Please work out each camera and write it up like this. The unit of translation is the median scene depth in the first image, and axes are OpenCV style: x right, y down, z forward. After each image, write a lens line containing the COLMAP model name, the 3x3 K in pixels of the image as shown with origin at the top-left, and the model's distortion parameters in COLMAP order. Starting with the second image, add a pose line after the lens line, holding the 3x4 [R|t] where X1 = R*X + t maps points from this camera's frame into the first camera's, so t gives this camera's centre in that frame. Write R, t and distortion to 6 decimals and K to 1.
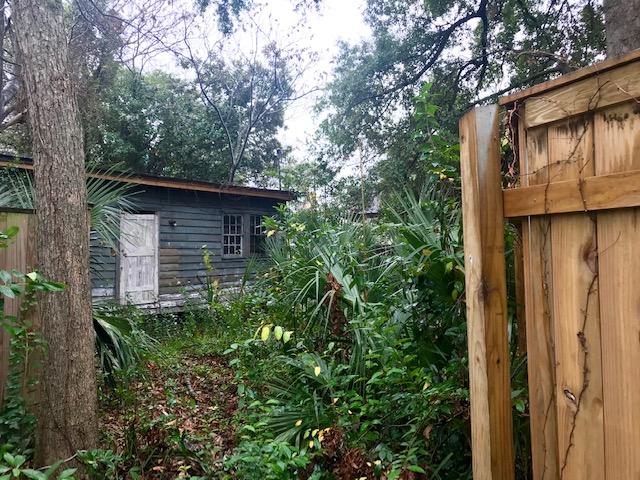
lens RADIAL K [[519.8, 0, 320.0], [0, 519.8, 240.0], [0, 0, 1]] dist [0.004901, -0.002716]
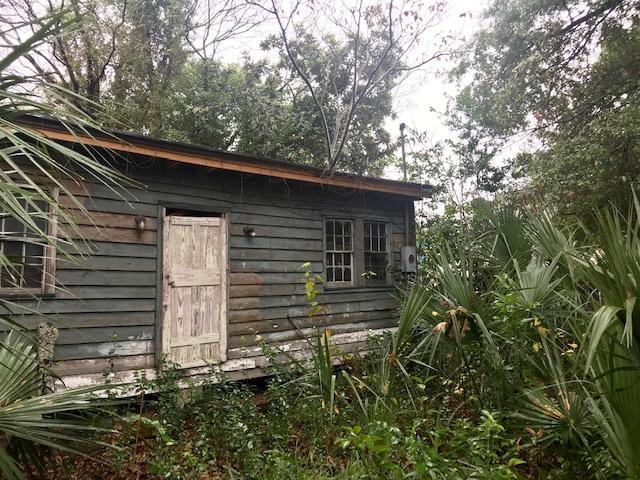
lens RADIAL K [[519.8, 0, 320.0], [0, 519.8, 240.0], [0, 0, 1]] dist [0.004901, -0.002716]
pose [[0.988108, -0.020479, -0.152394, -0.088383], [0.012843, 0.998620, -0.050922, 0.008450], [0.153226, 0.048359, 0.987007, 0.336110]]
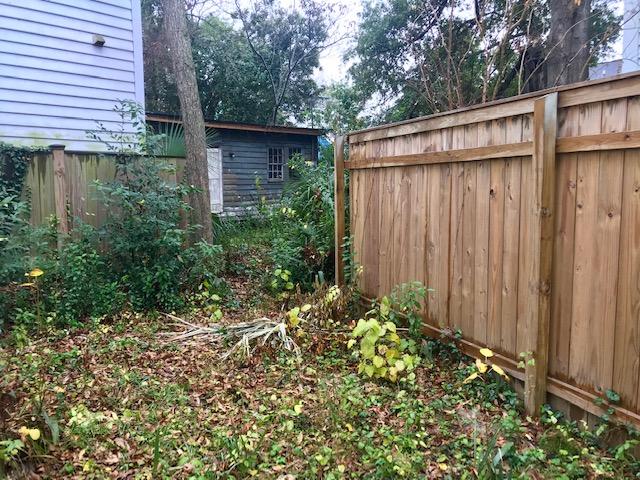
lens RADIAL K [[525.6, 0, 344.1], [0, 525.6, 260.0], [0, 0, 1]] dist [0.001764, -0.003048]
pose [[0.998883, 0.016939, -0.044102, 0.065662], [-0.008767, 0.983756, 0.179298, -0.009339], [0.046422, -0.178711, 0.982806, -0.331562]]
